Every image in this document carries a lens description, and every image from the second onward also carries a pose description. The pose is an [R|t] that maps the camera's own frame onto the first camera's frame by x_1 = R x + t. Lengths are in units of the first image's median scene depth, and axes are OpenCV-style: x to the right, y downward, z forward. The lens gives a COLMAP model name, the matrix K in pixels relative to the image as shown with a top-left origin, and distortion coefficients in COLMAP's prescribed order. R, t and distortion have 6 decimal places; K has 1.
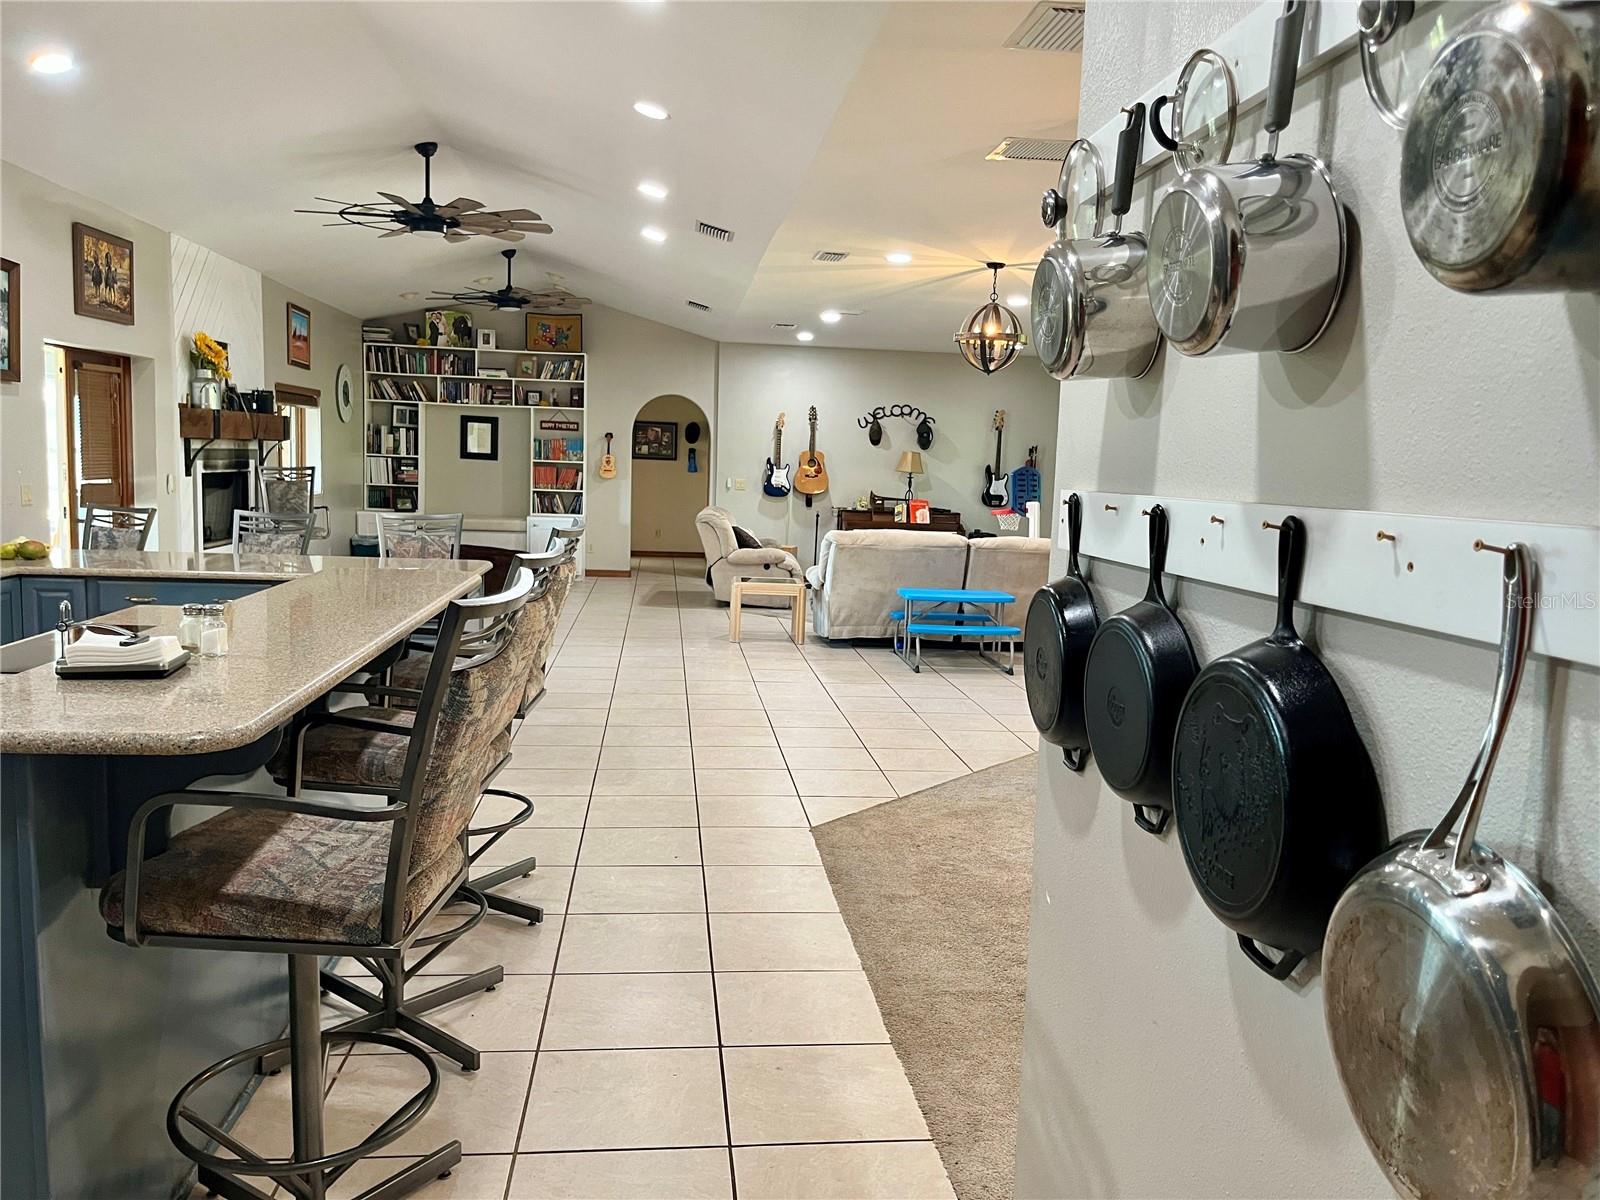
lens RADIAL K [[1208.4, 0, 803.2], [0, 1208.4, 615.0], [0, 0, 1]] dist [0.043000, -0.063874]
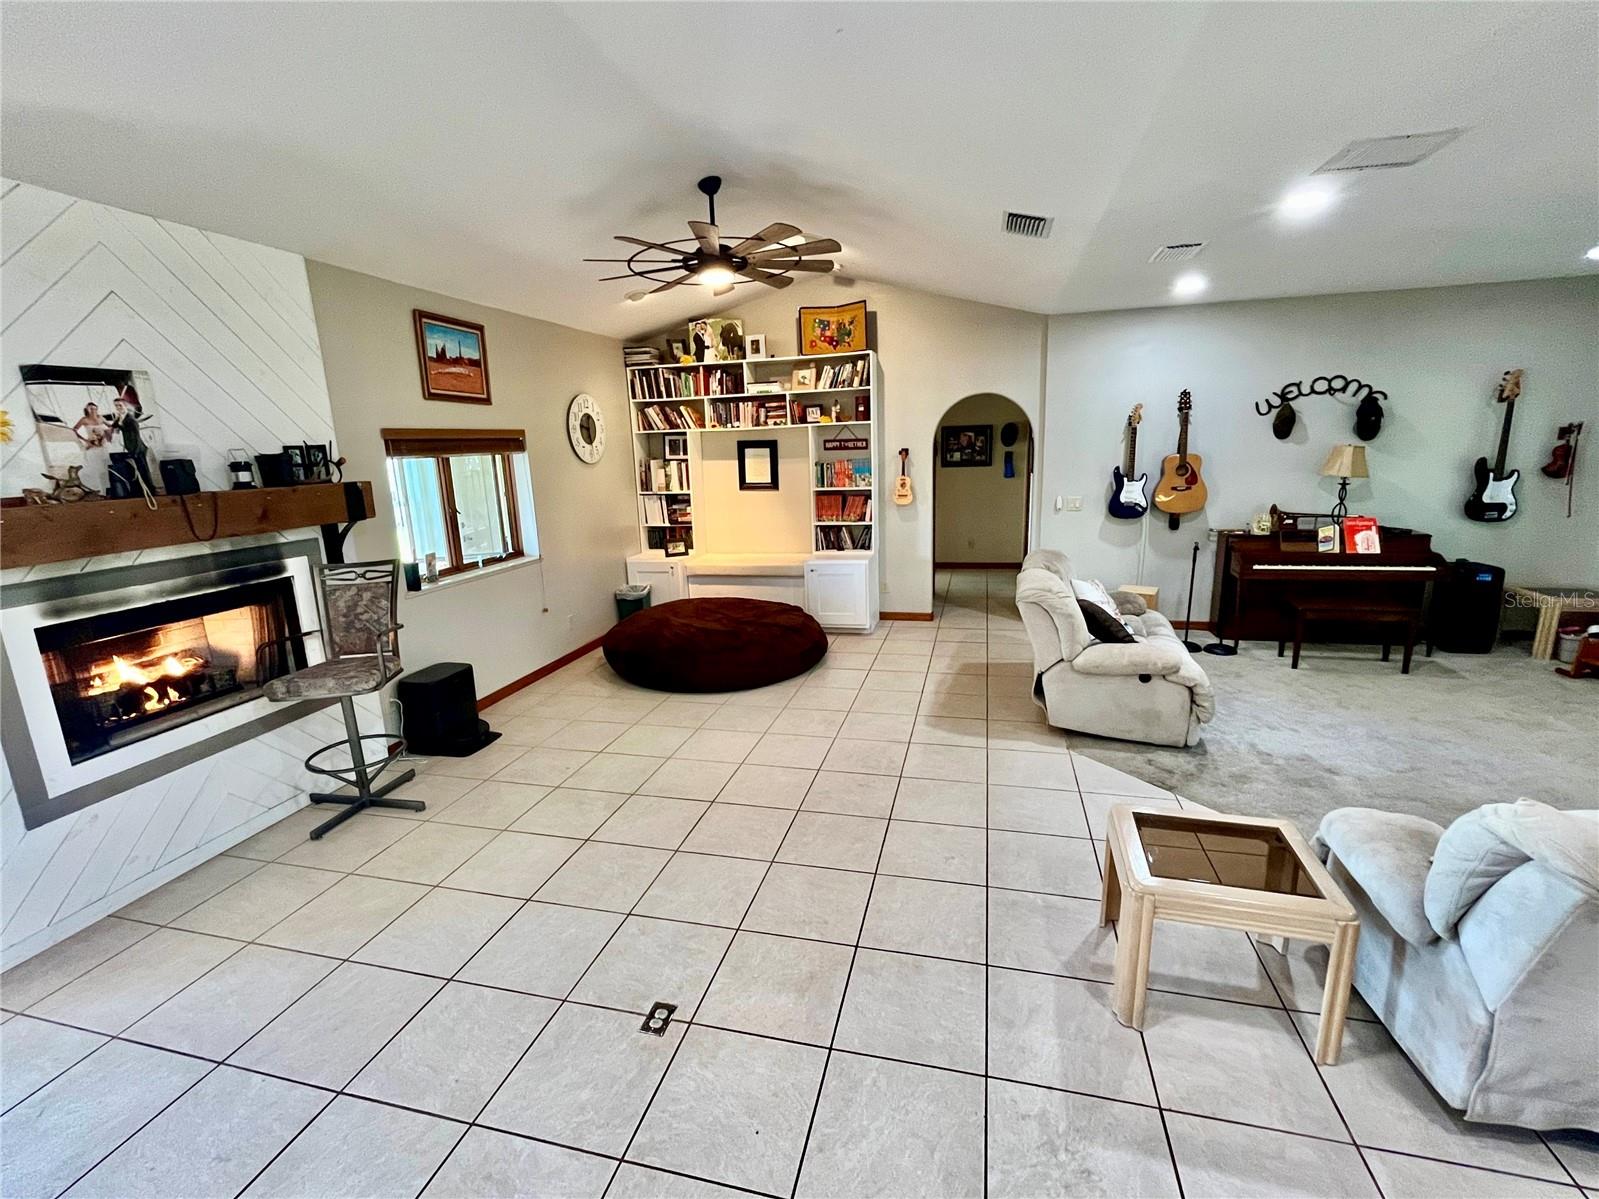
lens RADIAL K [[712.9, 0, 798.5], [0, 712.9, 602.7], [0, 0, 1]] dist [-0.001287, -0.001135]
pose [[0.930311, 0.010774, -0.366612, -0.051304], [0.023052, 0.995874, 0.087765, -0.093872], [0.366046, -0.090100, 0.926225, 0.537623]]
